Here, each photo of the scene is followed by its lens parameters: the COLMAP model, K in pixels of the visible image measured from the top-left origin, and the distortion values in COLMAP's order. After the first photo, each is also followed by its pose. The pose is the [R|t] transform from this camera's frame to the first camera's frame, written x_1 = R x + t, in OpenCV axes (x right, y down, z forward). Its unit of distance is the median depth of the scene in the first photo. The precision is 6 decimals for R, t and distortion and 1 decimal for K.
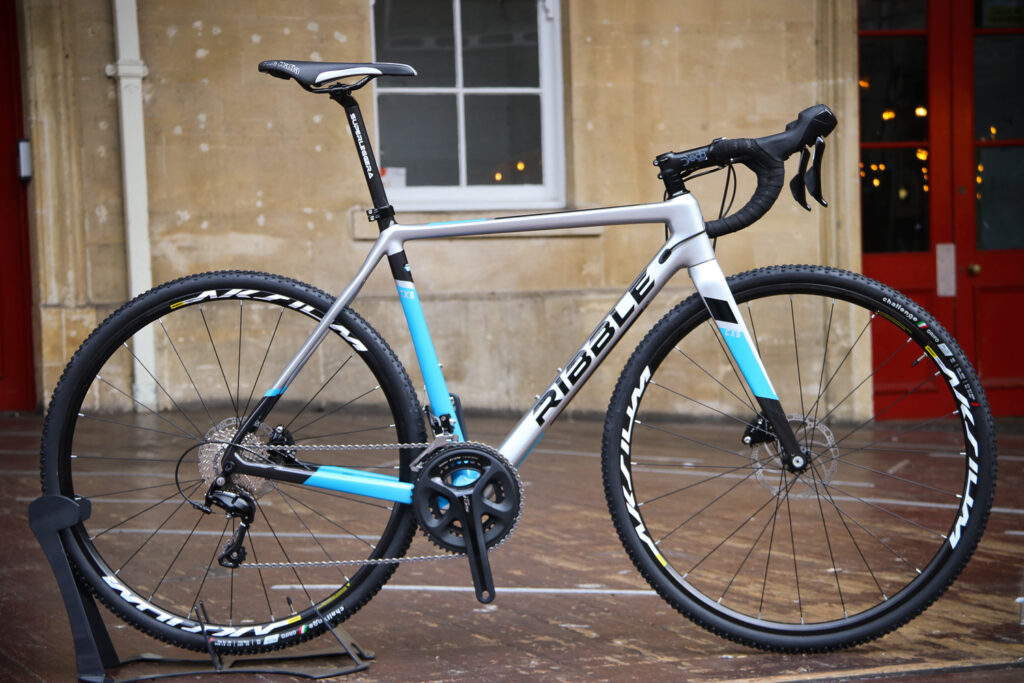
lens RADIAL K [[2621.2, 0, 523.6], [0, 2621.2, 355.8], [0, 0, 1]] dist [0.559886, 0.000000]
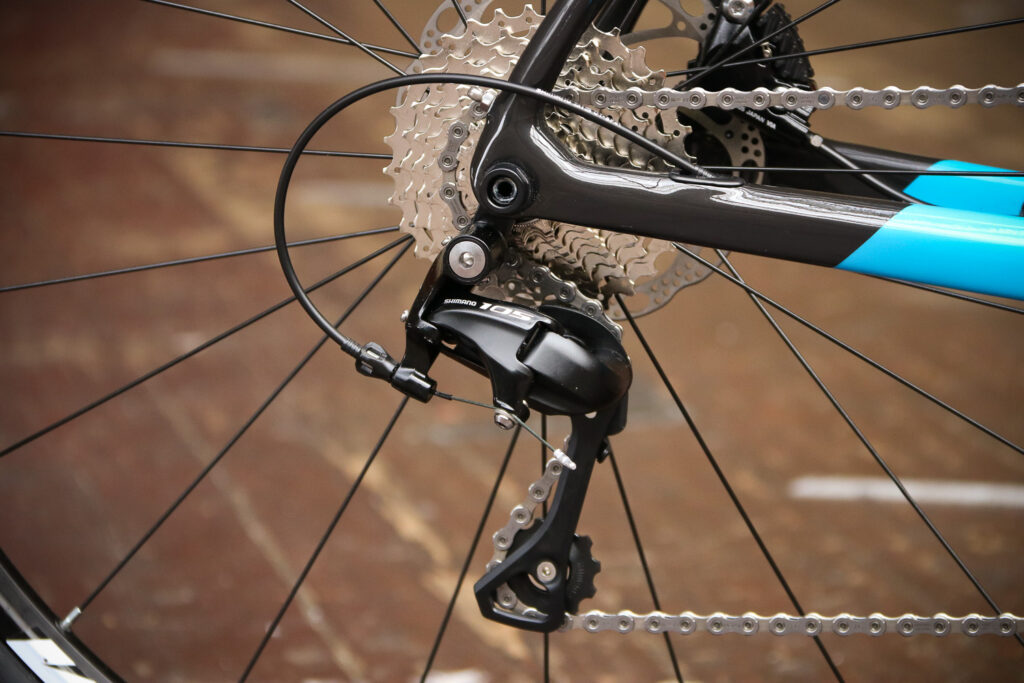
lens RADIAL K [[5320.8, 0, 511.7], [0, 5320.8, 377.1], [0, 0, 1]] dist [1.691725, 0.000000]
pose [[0.984879, 0.003775, -0.173200, -0.033611], [0.019498, 0.990994, 0.132476, -0.001522], [0.172141, -0.133850, 0.975936, 0.561400]]
